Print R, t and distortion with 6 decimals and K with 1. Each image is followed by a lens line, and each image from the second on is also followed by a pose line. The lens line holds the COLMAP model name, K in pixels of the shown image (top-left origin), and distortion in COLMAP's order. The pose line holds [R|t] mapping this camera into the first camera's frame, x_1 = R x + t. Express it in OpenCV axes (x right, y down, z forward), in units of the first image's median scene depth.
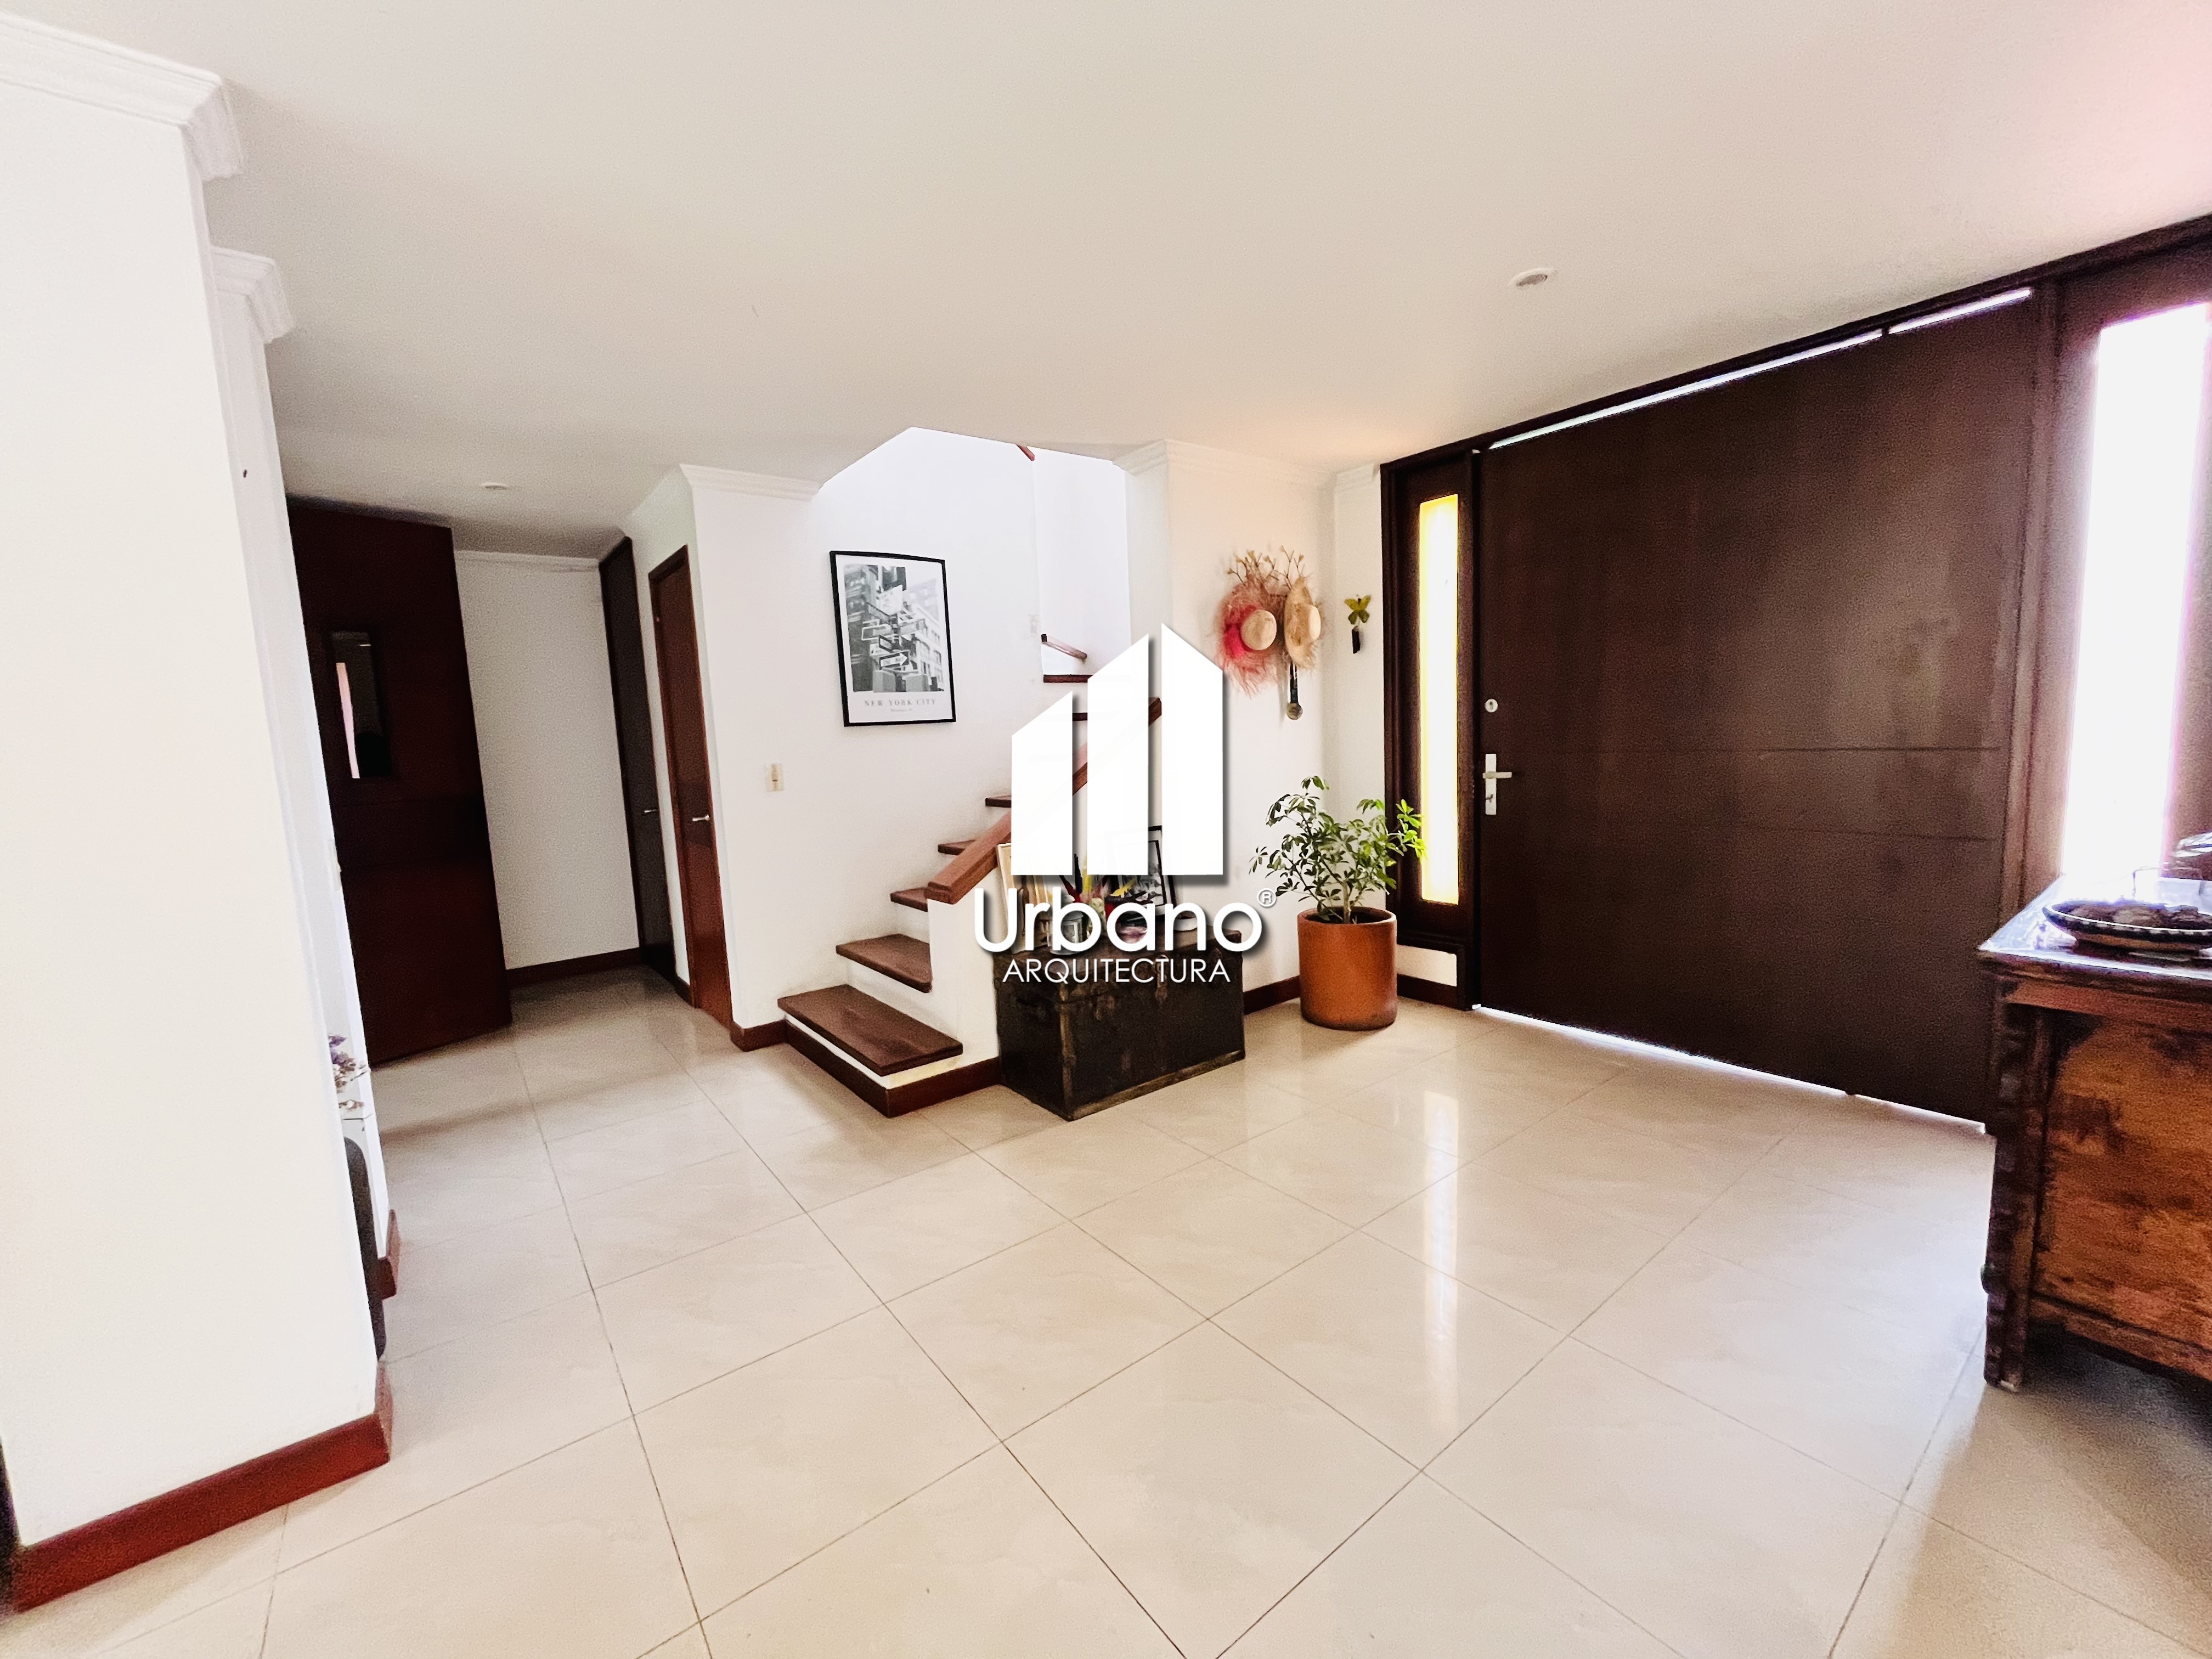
lens RADIAL K [[898.0, 0, 1107.2], [0, 898.0, 827.9], [0, 0, 1]] dist [-0.001473, 0.000283]
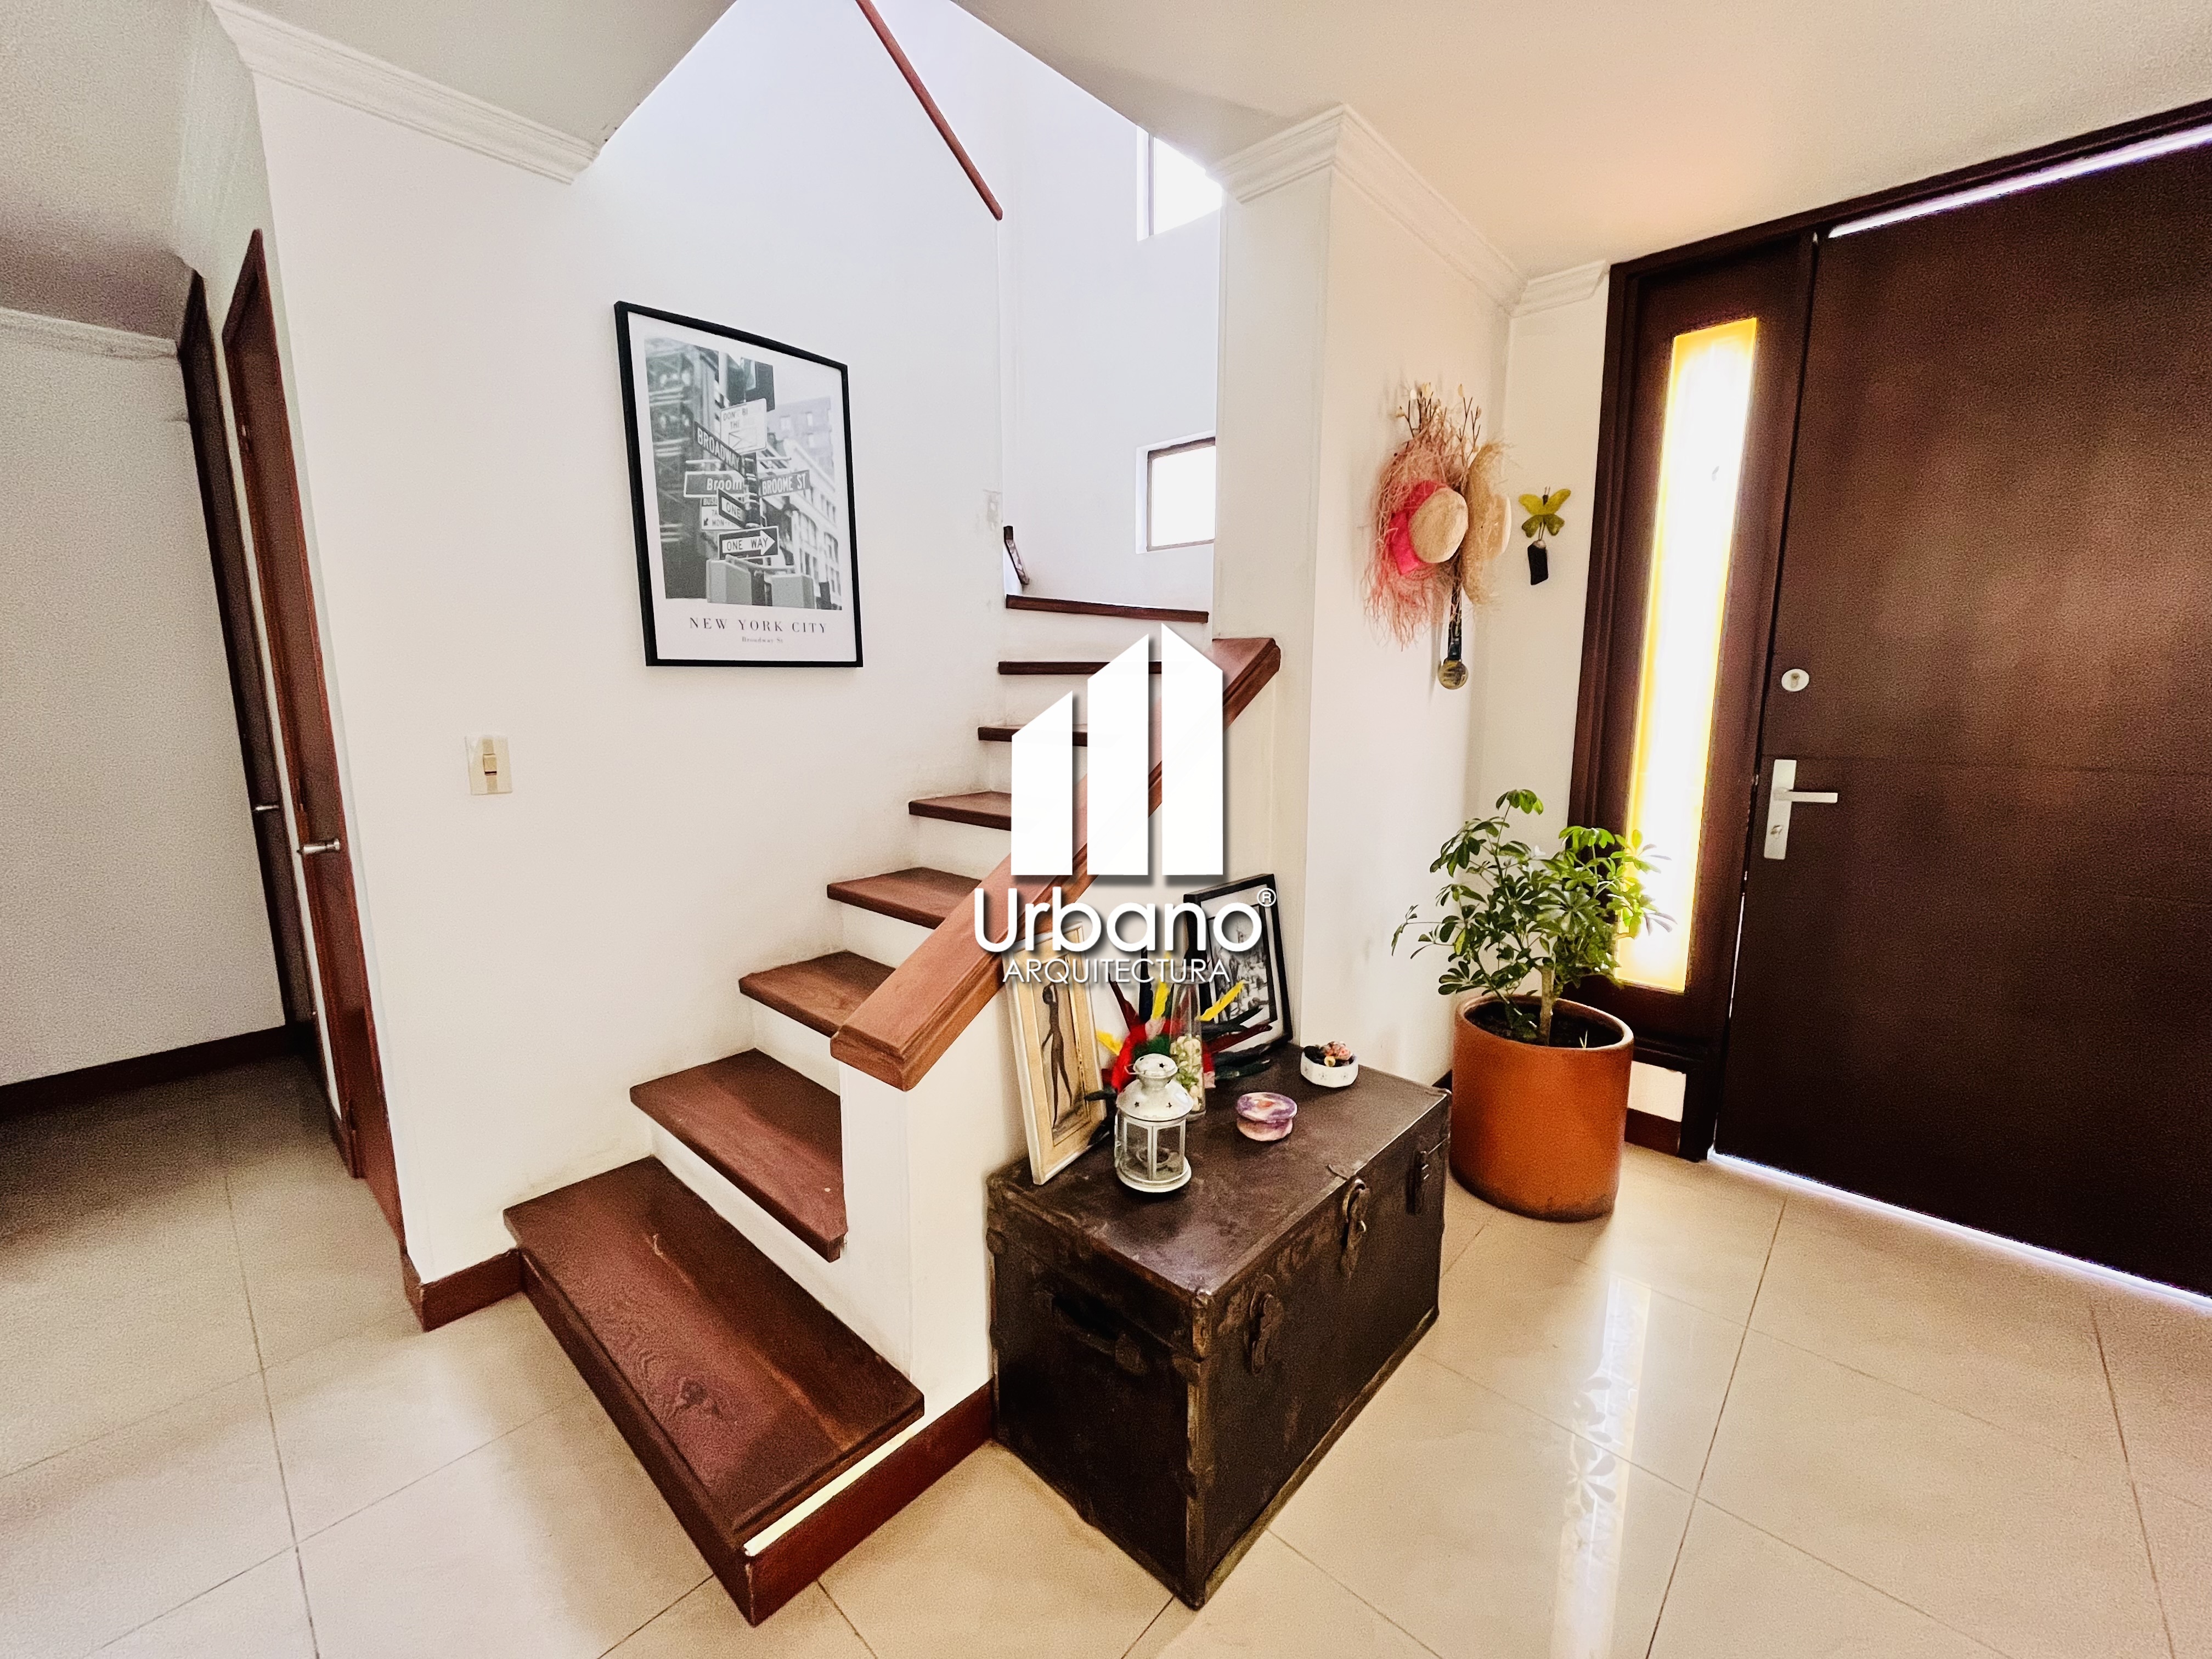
lens RADIAL K [[898.0, 0, 1103.3], [0, 898.0, 831.3], [0, 0, 1]] dist [-0.001473, 0.000283]
pose [[0.985335, 0.014661, 0.170000, -0.123029], [-0.023129, 0.998583, 0.047937, -0.049462], [-0.169056, -0.051166, 0.984277, 0.449629]]
